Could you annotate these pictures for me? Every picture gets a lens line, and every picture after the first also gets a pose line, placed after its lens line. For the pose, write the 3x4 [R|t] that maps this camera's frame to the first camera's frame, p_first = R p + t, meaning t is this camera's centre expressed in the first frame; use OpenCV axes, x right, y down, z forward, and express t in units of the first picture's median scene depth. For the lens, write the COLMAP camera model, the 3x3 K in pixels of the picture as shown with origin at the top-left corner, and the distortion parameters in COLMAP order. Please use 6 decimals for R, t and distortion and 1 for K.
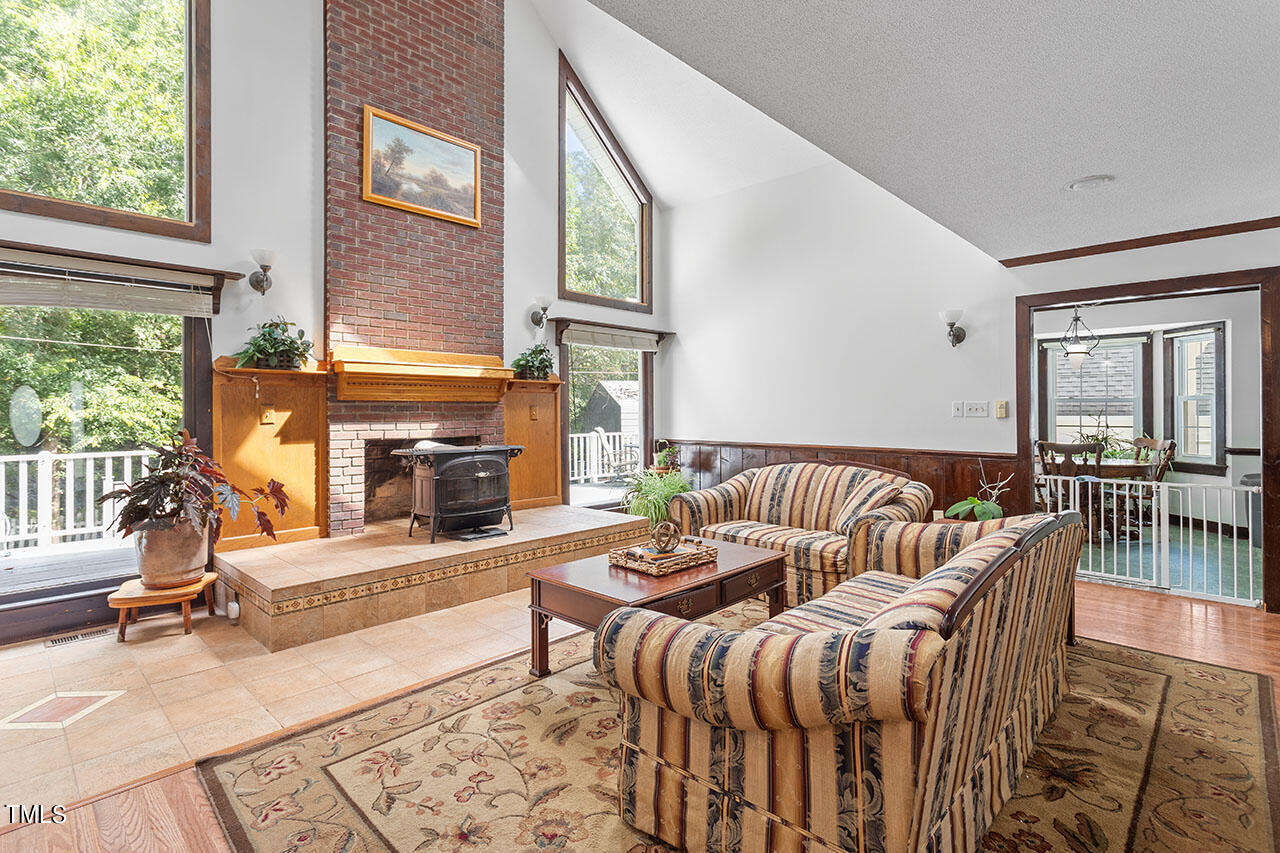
lens RADIAL K [[620.8, 0, 630.4], [0, 620.8, 403.0], [0, 0, 1]] dist [0.009426, 0.000800]
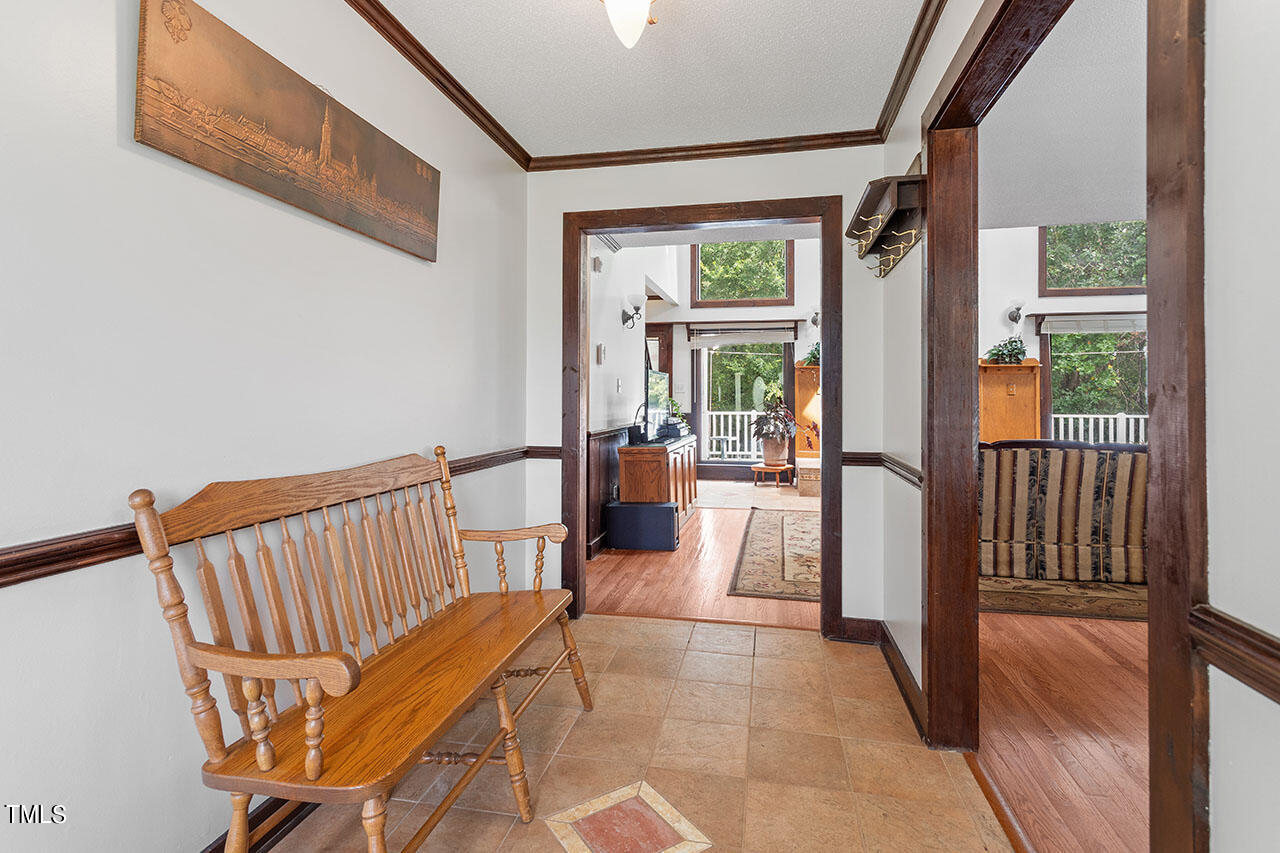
lens RADIAL K [[620.8, 0, 643.8], [0, 620.8, 426.0], [0, 0, 1]] dist [0.009426, 0.000800]
pose [[0.542650, 0.045889, -0.838705, 0.543664], [0.007046, 0.998223, 0.059176, 0.009608], [0.839930, -0.038021, 0.541362, -0.366835]]
